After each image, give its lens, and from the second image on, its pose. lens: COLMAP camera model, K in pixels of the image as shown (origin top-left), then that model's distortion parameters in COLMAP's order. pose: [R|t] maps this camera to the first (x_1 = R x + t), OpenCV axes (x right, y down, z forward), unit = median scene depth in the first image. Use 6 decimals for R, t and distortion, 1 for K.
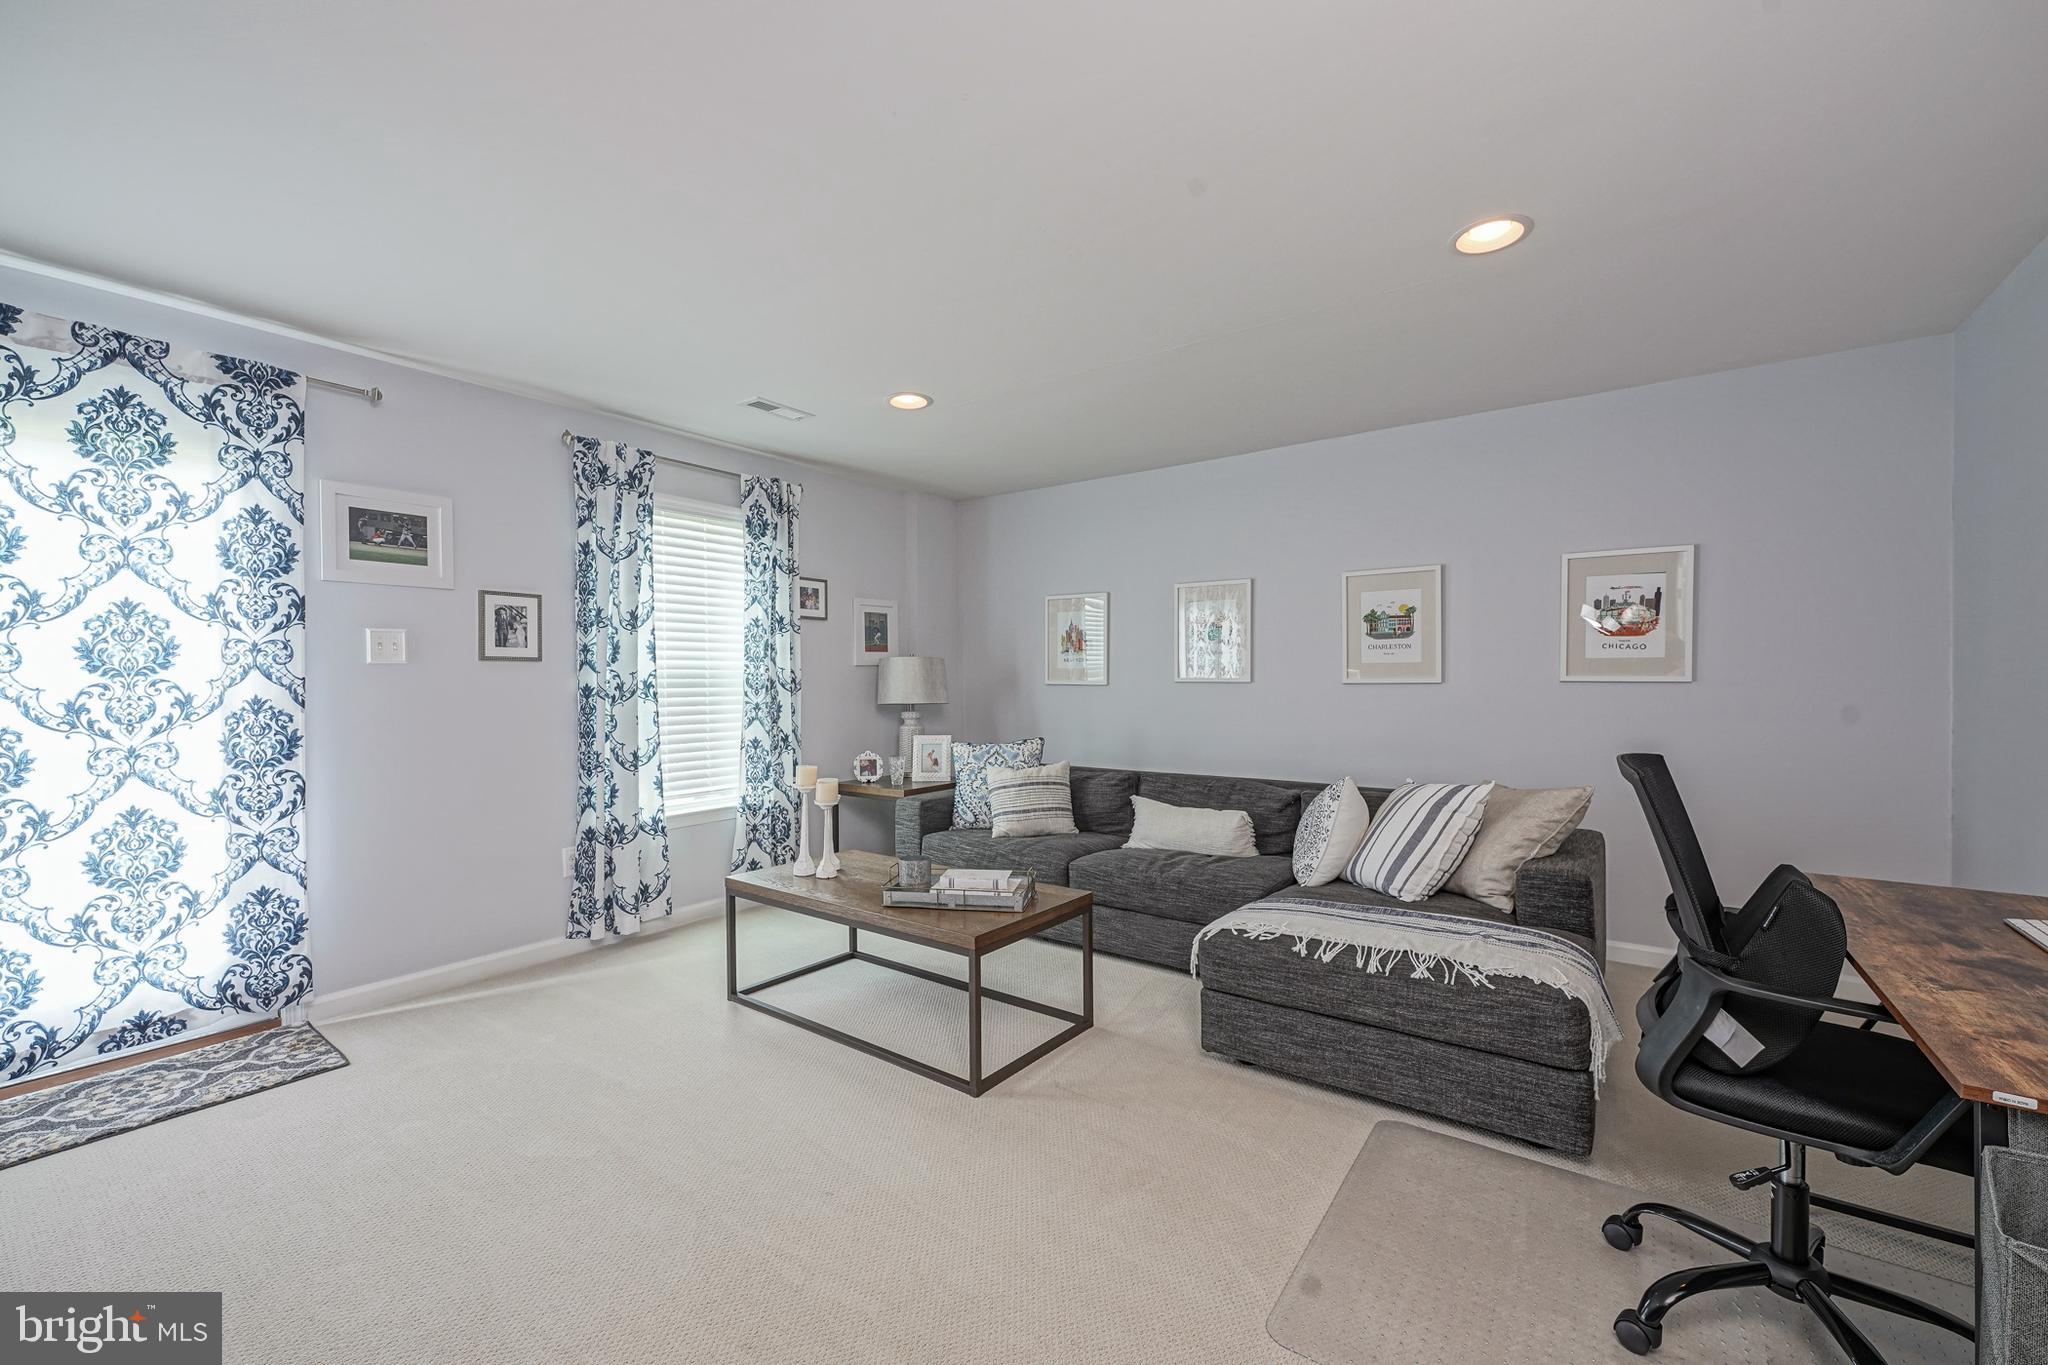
lens RADIAL K [[806.3, 0, 1024.6], [0, 806.3, 698.7], [0, 0, 1]] dist [-0.000952, -0.000054]
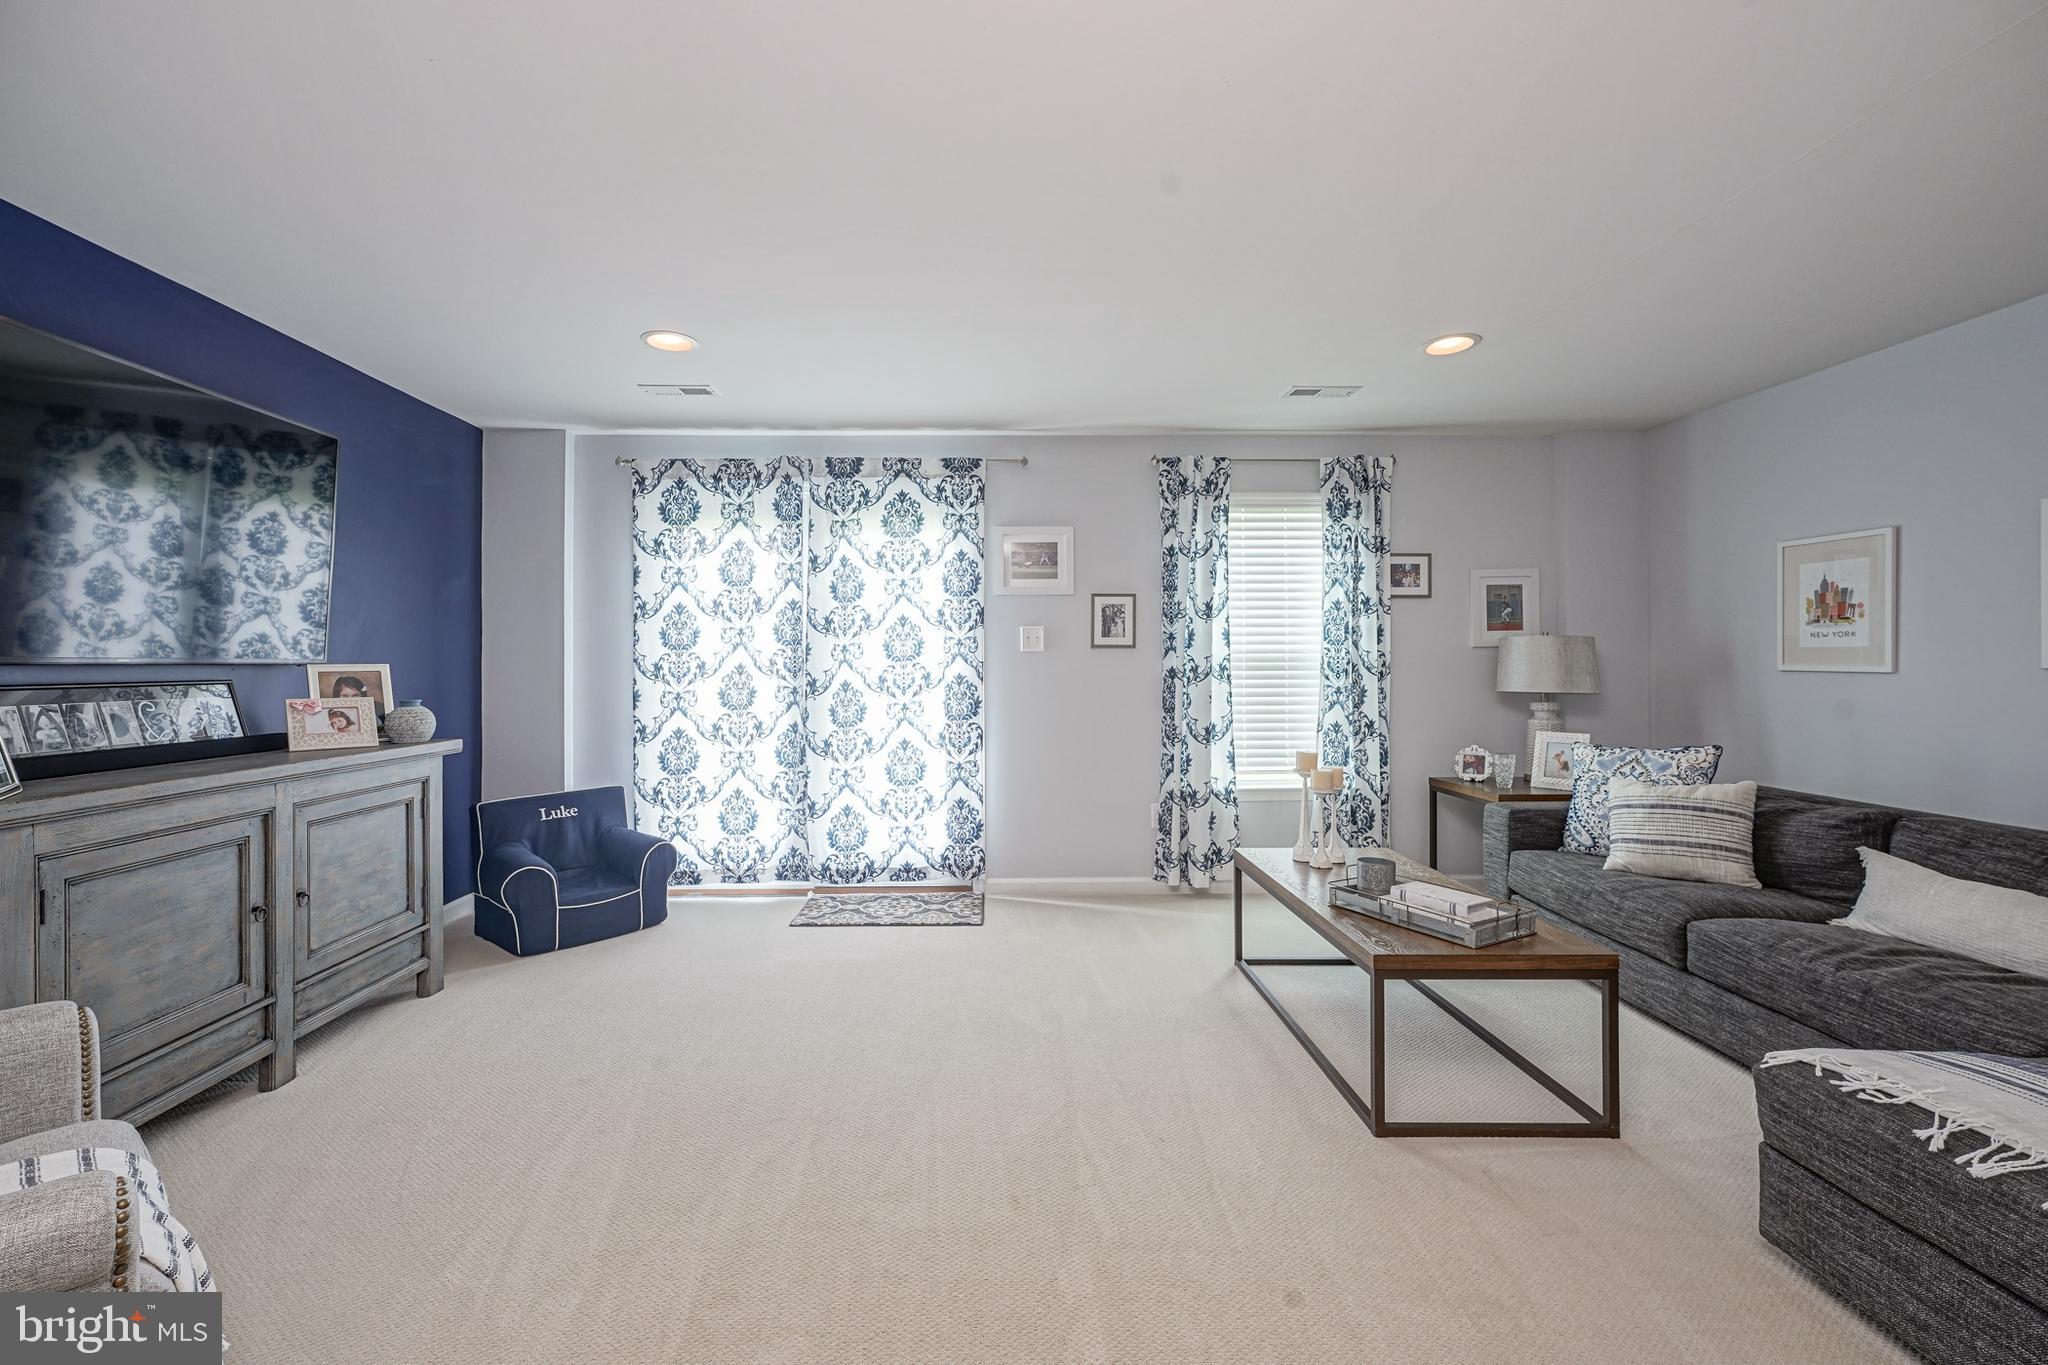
lens RADIAL K [[833.7, 0, 1027.7], [0, 833.7, 676.1], [0, 0, 1]] dist [-0.001956, -0.000070]
pose [[0.616909, 0.015076, -0.786890, 0.281122], [-0.019290, 0.999806, 0.004032, -0.005380], [0.786798, 0.012692, 0.617080, 0.085842]]
